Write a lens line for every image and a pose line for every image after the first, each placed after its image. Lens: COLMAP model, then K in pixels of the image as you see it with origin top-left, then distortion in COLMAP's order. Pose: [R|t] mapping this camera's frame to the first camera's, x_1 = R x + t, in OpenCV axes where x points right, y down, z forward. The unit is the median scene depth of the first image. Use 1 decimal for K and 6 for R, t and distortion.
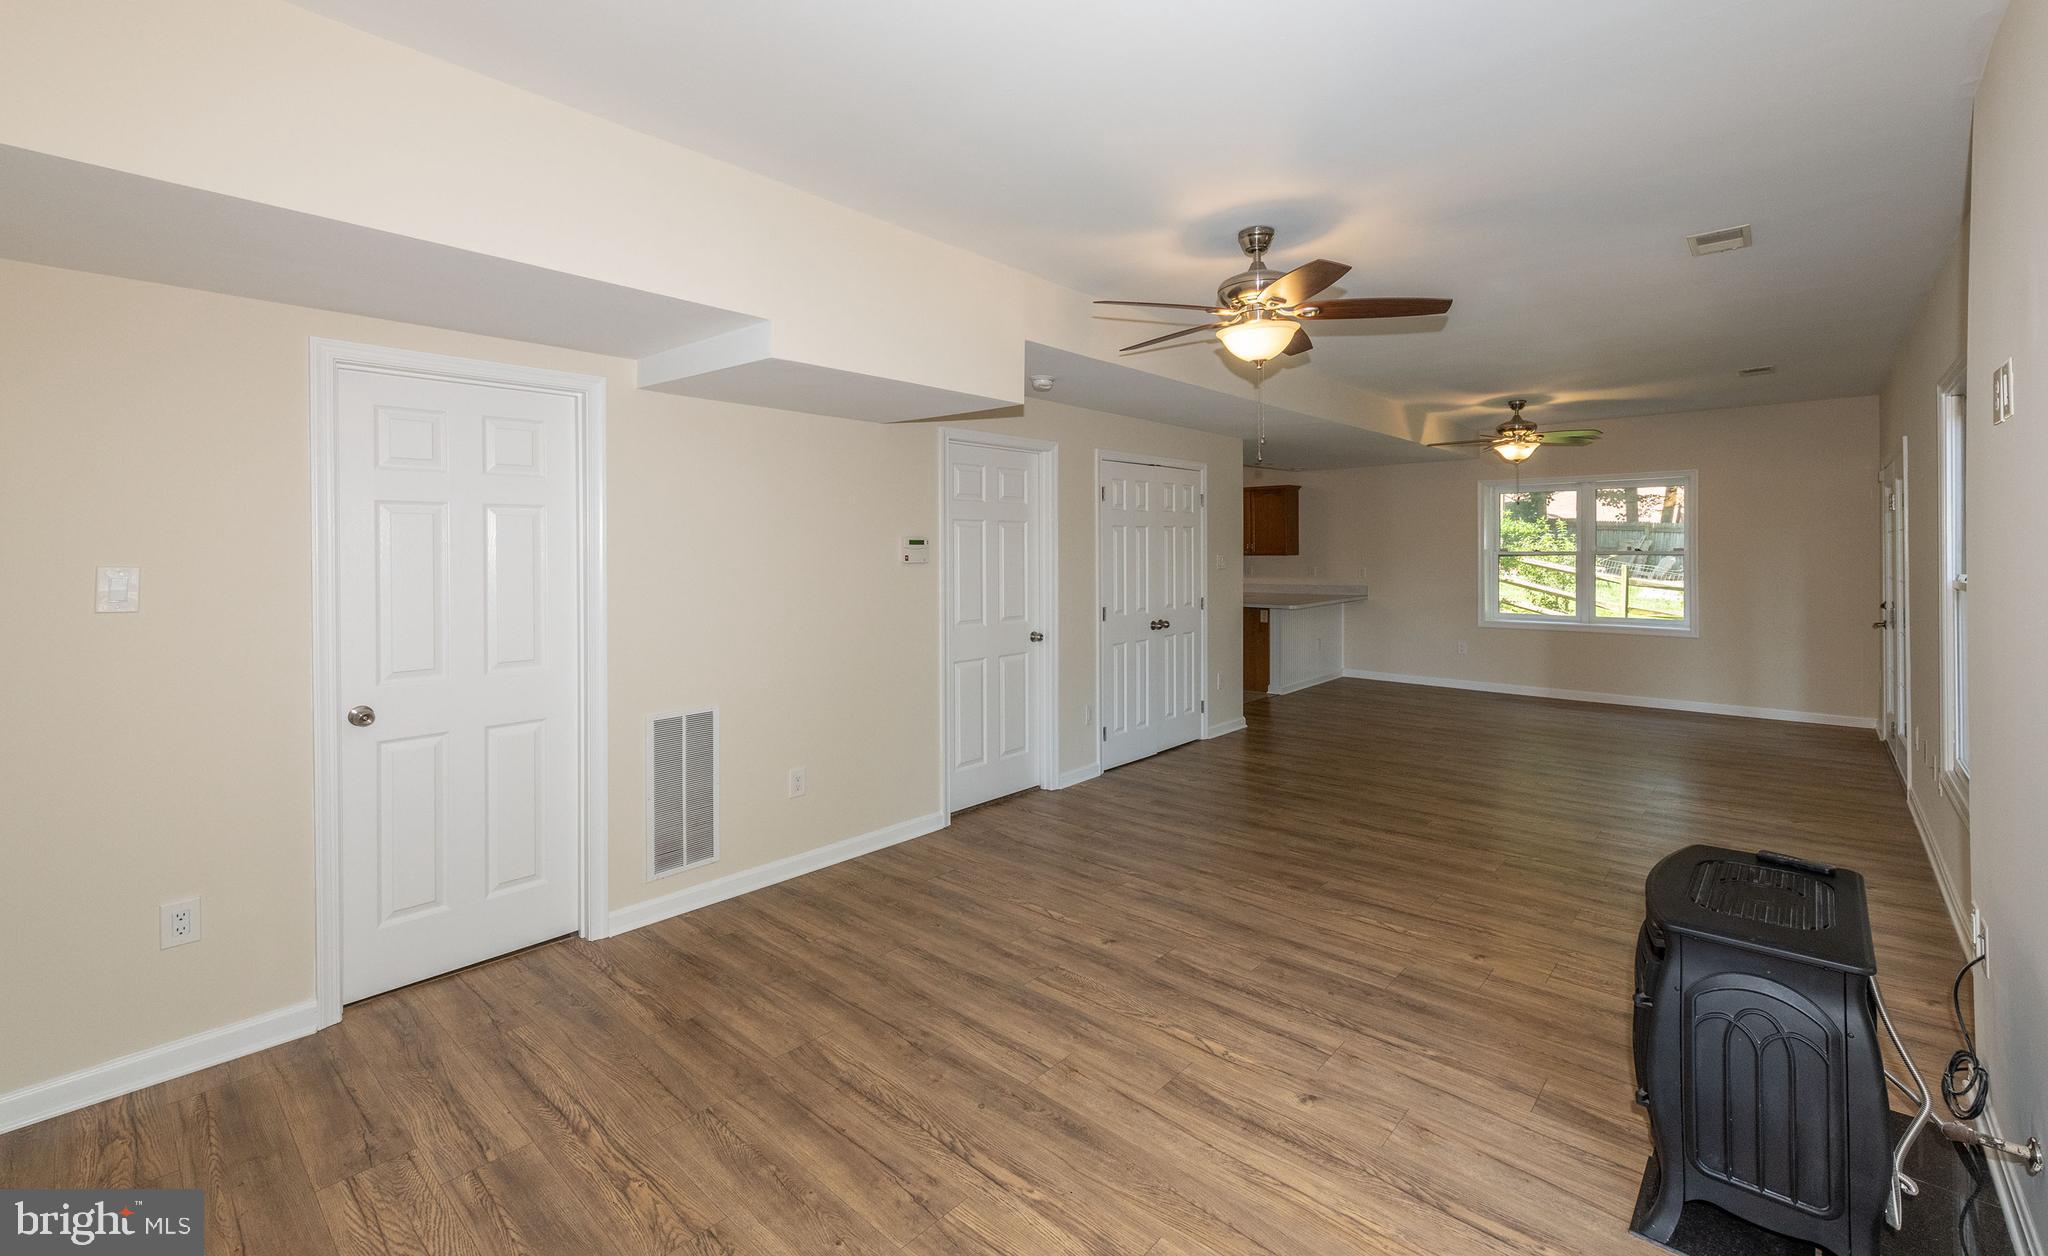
lens RADIAL K [[821.0, 0, 1044.7], [0, 821.0, 564.3], [0, 0, 1]] dist [0.010867, -0.000923]
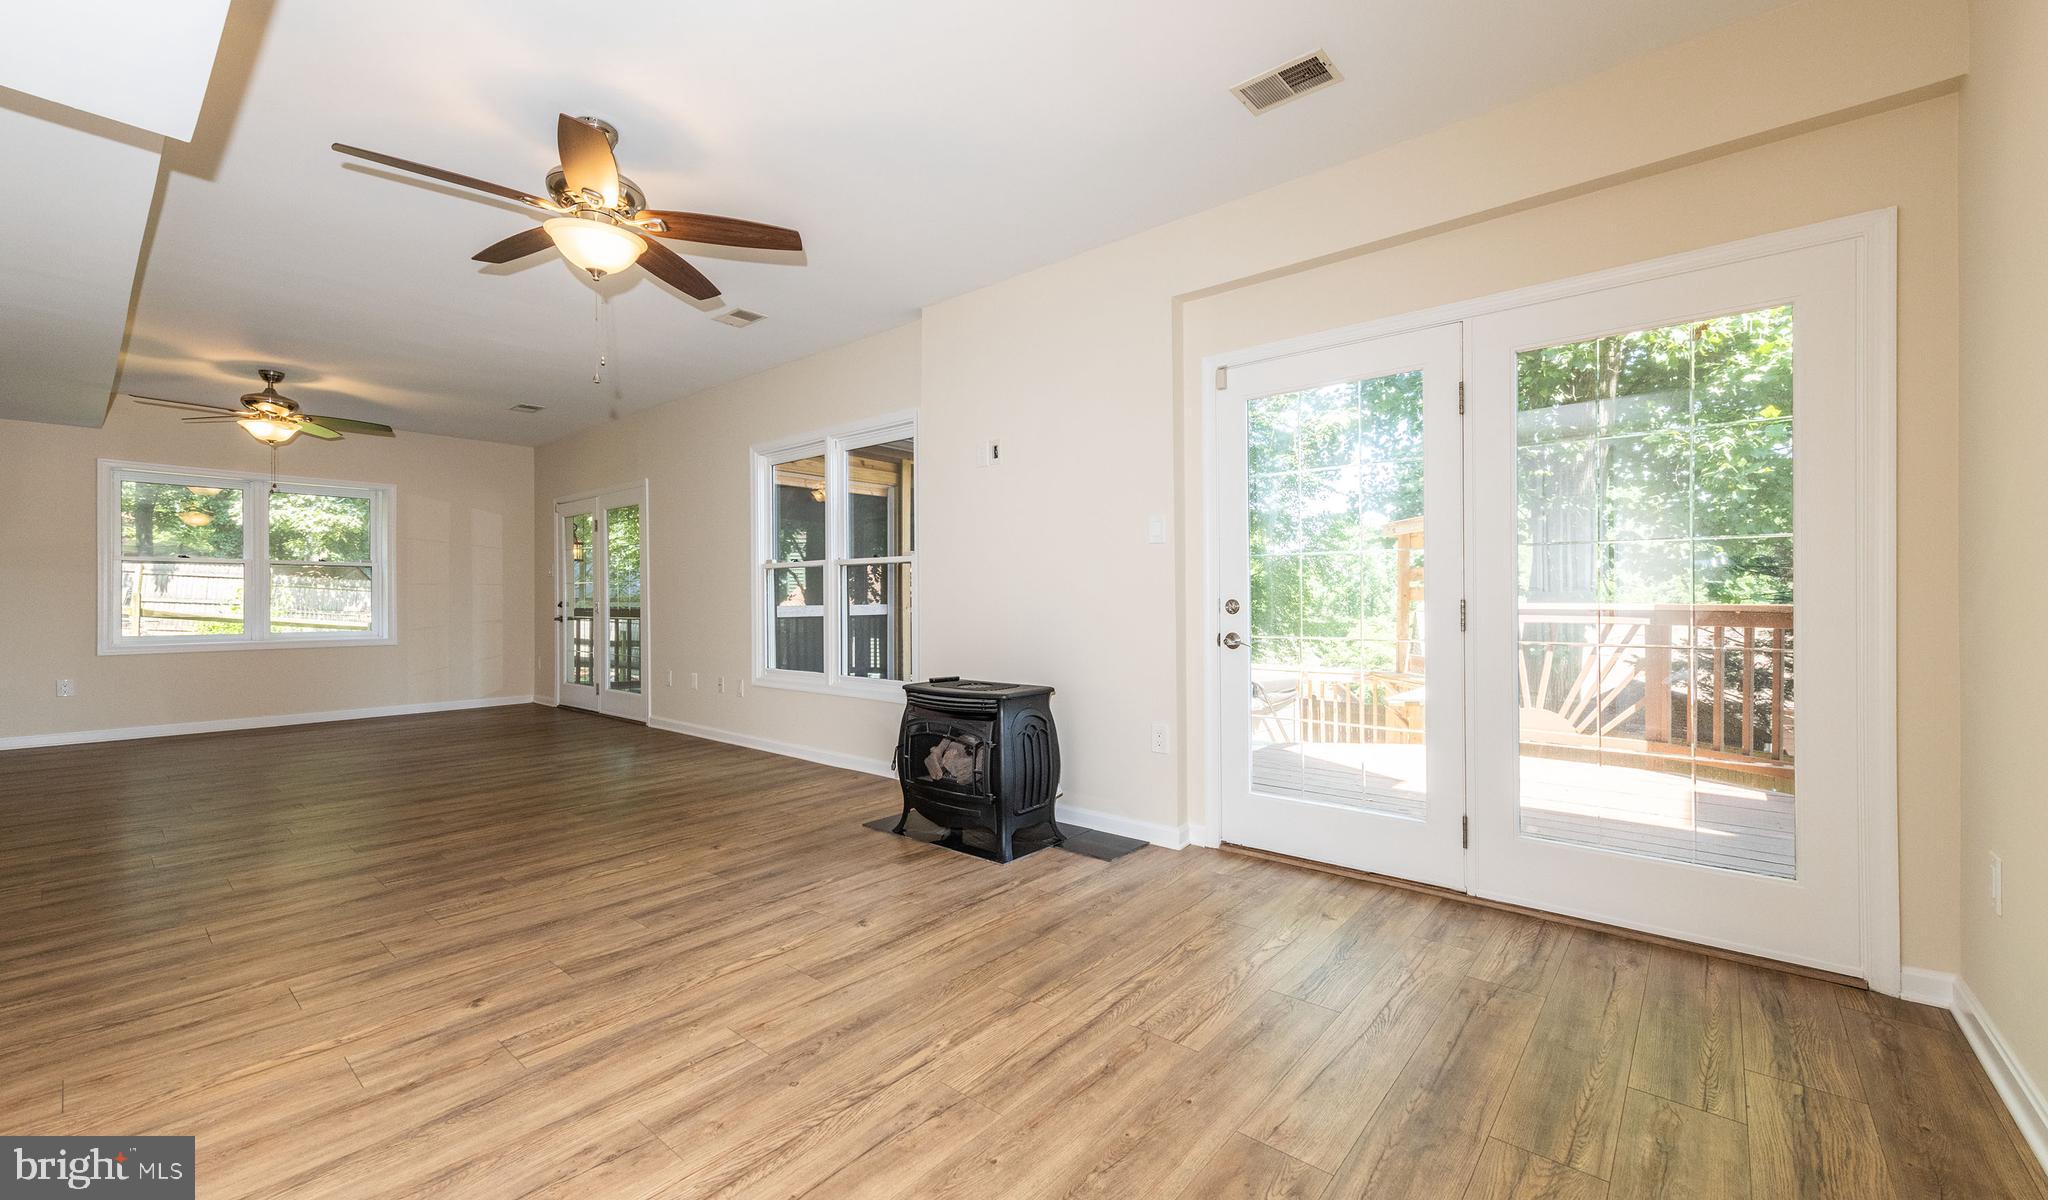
lens RADIAL K [[799.4, 0, 1026.6], [0, 799.4, 604.4], [0, 0, 1]] dist [-0.001721, -0.000159]
pose [[0.000766, -0.002262, 0.999997, -0.612780], [0.013541, 0.999906, 0.002251, 0.124367], [-0.999908, 0.013539, 0.000796, 0.531575]]
